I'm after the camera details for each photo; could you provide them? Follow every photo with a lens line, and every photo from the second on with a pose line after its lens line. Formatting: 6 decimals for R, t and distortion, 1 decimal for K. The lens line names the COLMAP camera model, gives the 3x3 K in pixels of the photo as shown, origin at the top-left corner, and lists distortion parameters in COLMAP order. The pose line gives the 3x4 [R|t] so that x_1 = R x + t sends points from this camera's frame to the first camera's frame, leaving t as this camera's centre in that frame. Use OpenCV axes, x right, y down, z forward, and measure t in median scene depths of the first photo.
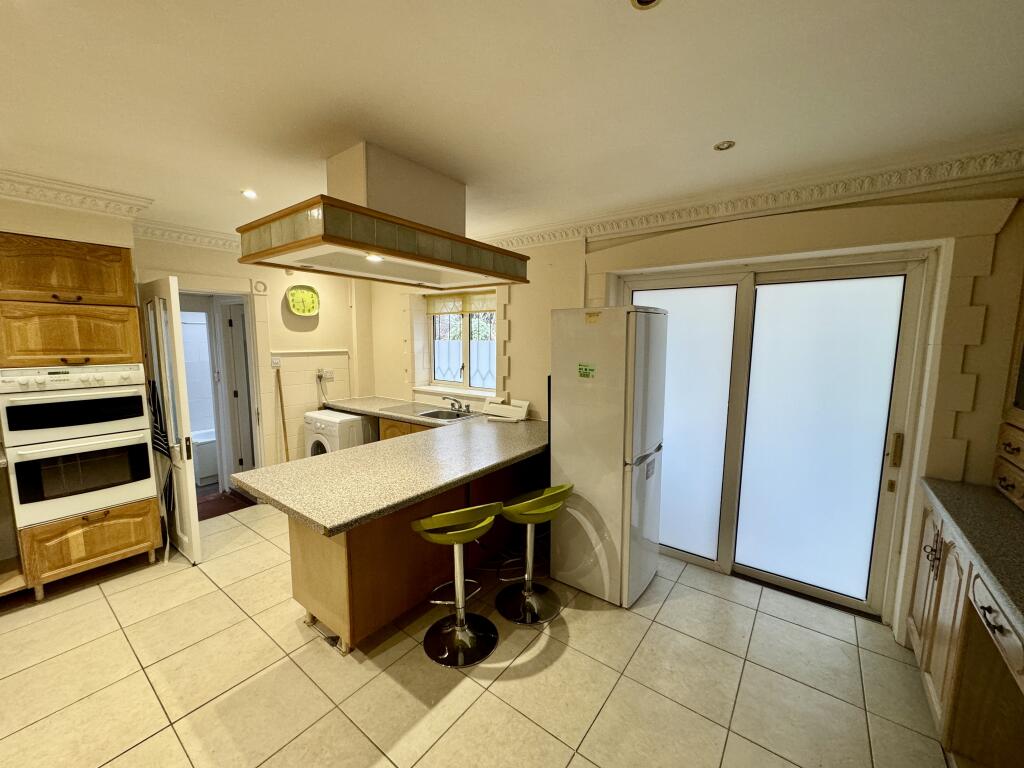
lens RADIAL K [[406.1, 0, 512.4], [0, 406.1, 383.8], [0, 0, 1]] dist [-0.002401, 0.000427]
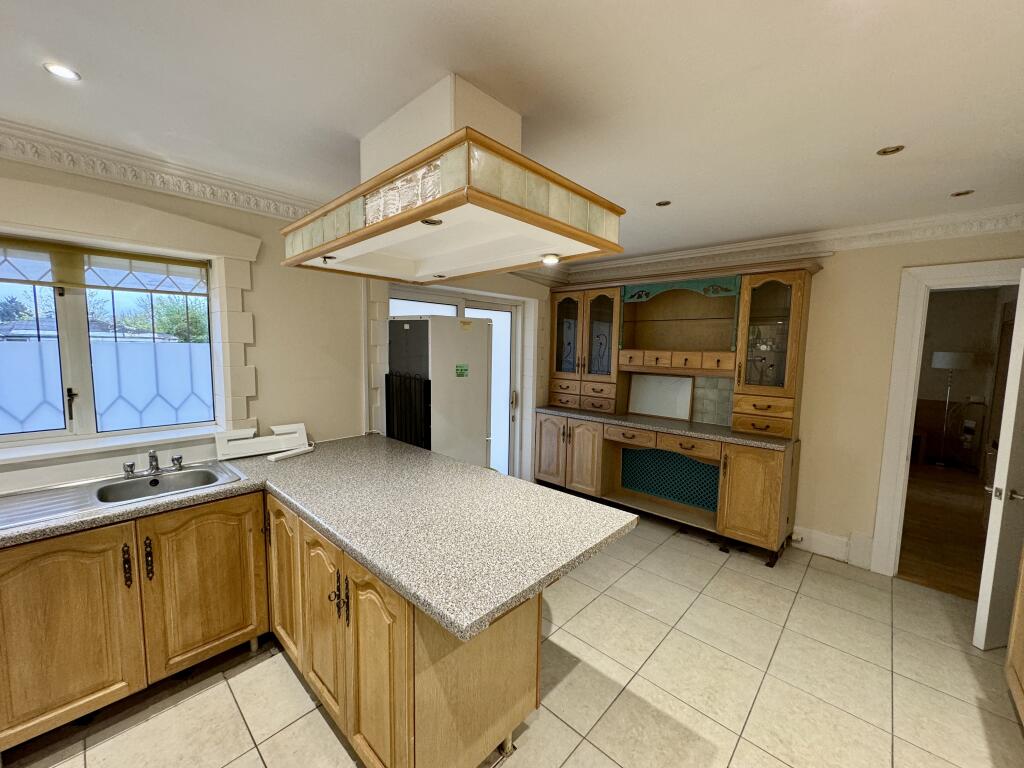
lens RADIAL K [[406.1, 0, 513.5], [0, 406.1, 385.1], [0, 0, 1]] dist [-0.002401, 0.000427]
pose [[0.101641, -0.099187, 0.989864, -0.882961], [0.097321, 0.991236, 0.089332, -0.075247], [-0.990049, 0.087255, 0.110403, 0.674148]]
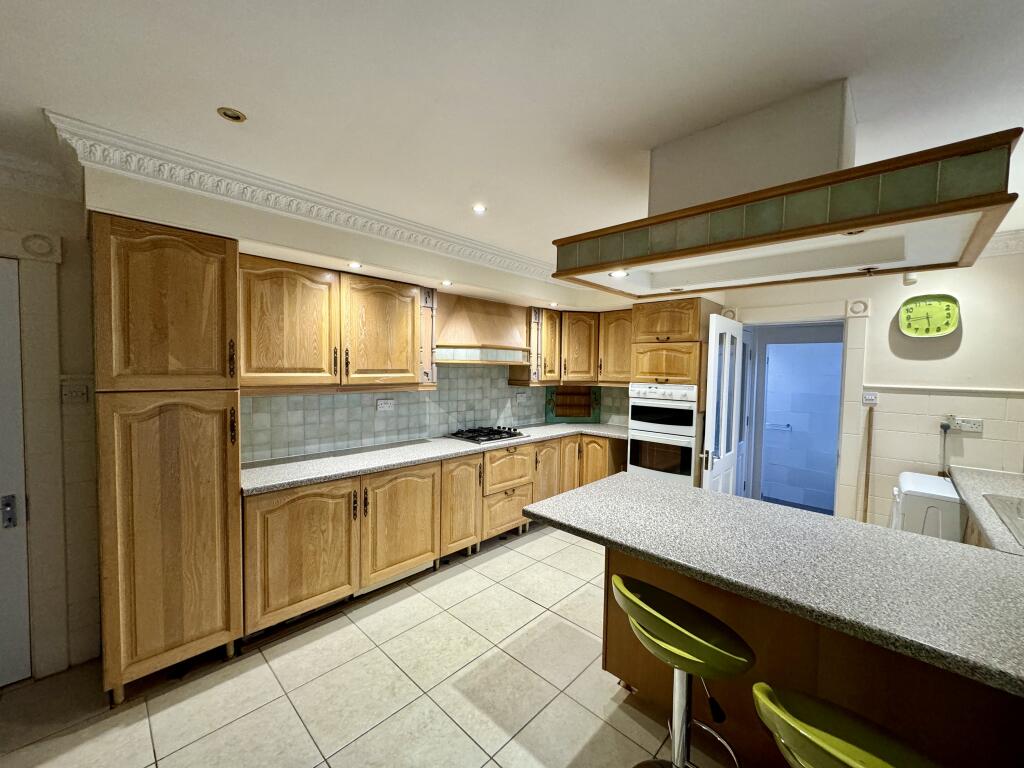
lens RADIAL K [[406.1, 0, 513.4], [0, 406.1, 382.8], [0, 0, 1]] dist [-0.002401, 0.000427]
pose [[-0.120340, 0.031213, -0.992242, 0.439795], [-0.130654, 0.990313, 0.046998, -0.044182], [0.984097, 0.135296, -0.115096, 0.602980]]
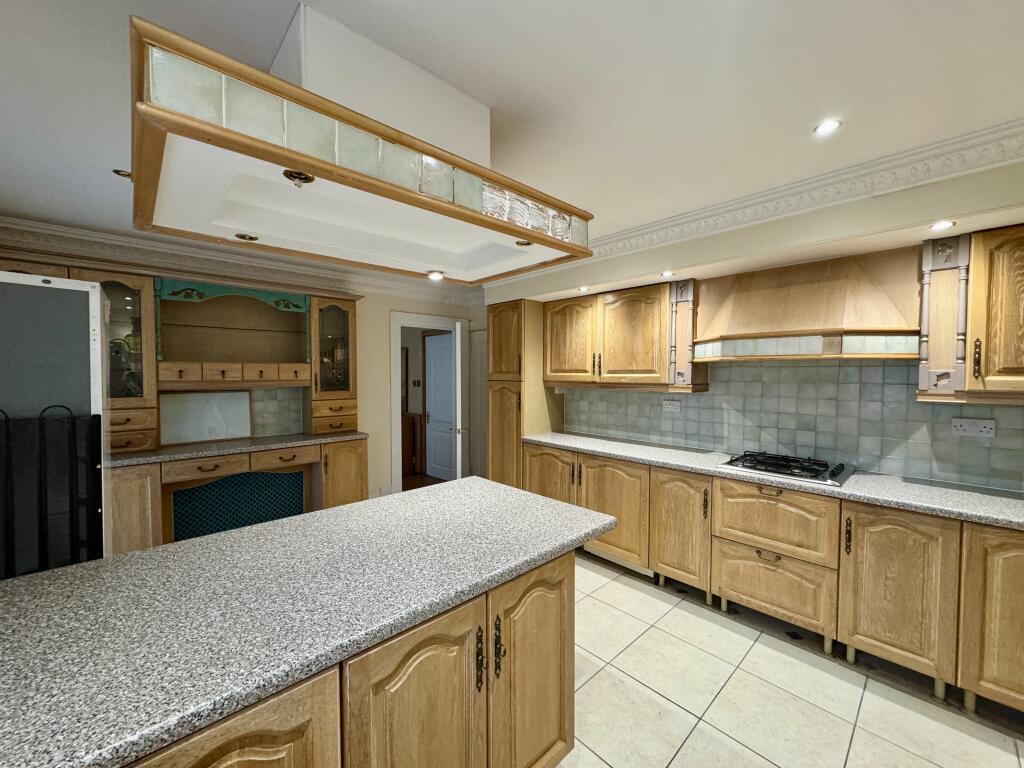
lens RADIAL K [[406.1, 0, 512.4], [0, 406.1, 384.8], [0, 0, 1]] dist [-0.002401, 0.000427]
pose [[-0.985489, -0.012715, 0.169264, -0.485014], [0.012046, 0.989437, 0.144462, -0.119080], [-0.169313, 0.144405, -0.974926, 1.381712]]
